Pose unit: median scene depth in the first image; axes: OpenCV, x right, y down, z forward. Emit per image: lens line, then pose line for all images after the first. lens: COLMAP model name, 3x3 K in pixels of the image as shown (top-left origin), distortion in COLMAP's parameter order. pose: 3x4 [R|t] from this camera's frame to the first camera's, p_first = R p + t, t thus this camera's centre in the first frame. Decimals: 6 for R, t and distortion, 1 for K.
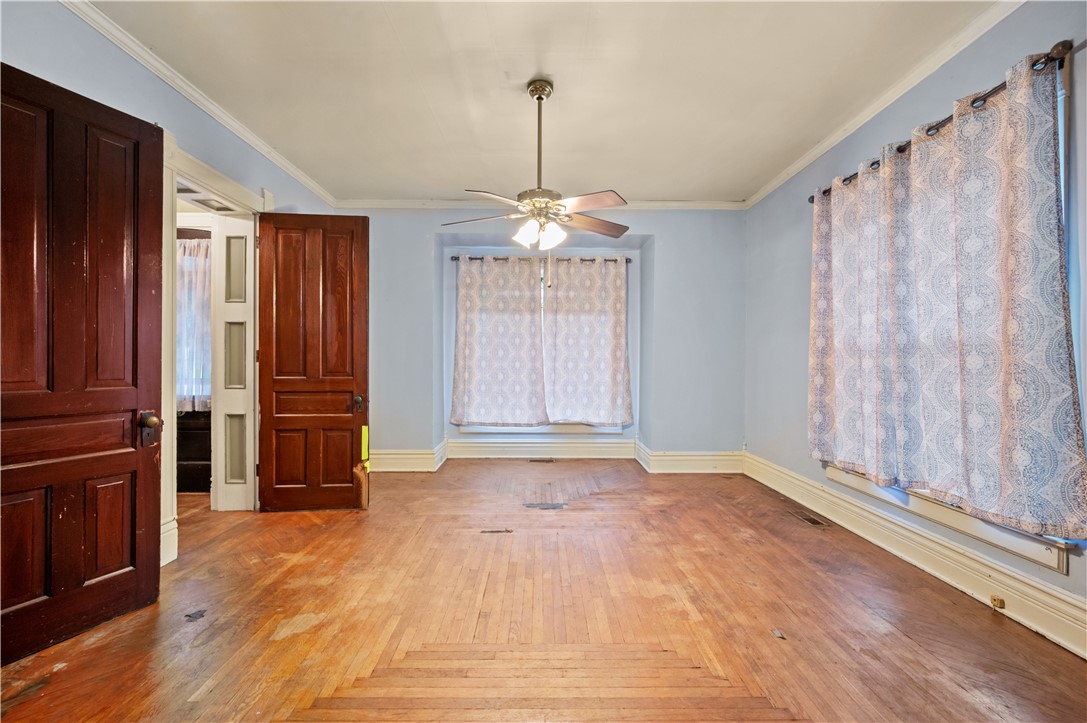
lens RADIAL K [[436.8, 0, 546.6], [0, 436.8, 362.4], [0, 0, 1]] dist [0.000595, -0.001080]
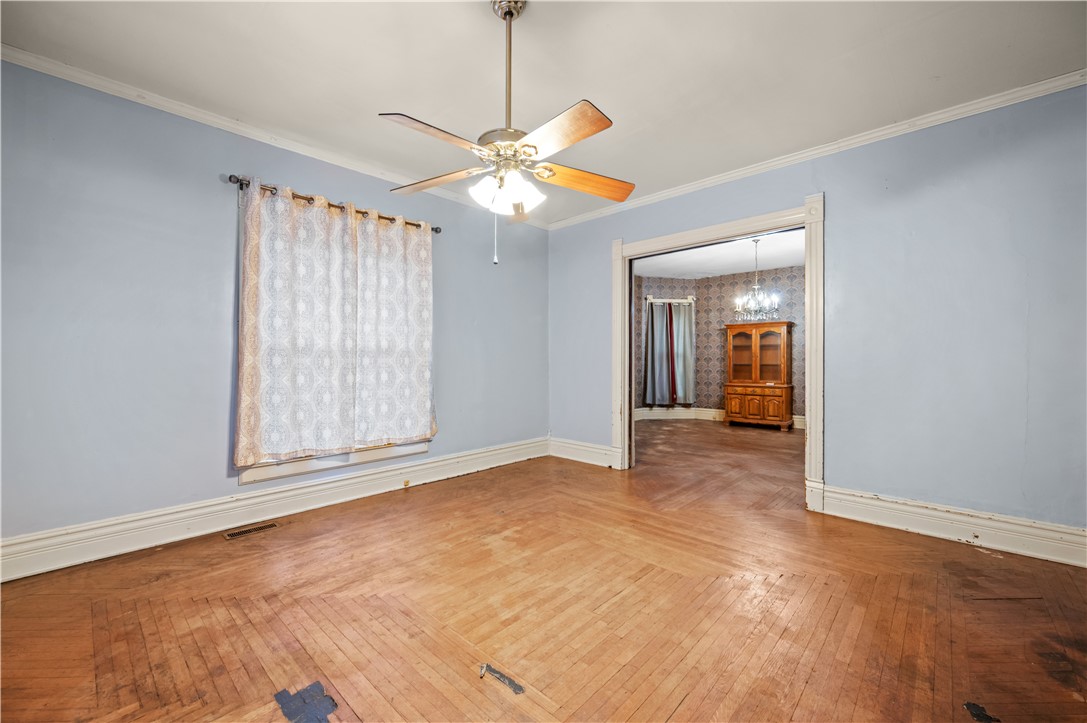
lens RADIAL K [[436.8, 0, 544.1], [0, 436.8, 357.7], [0, 0, 1]] dist [0.000595, -0.001080]
pose [[-0.718242, 0.002259, 0.695790, -0.522984], [-0.001724, 0.999986, -0.005027, -0.002771], [-0.695792, -0.004810, -0.718227, 1.344185]]
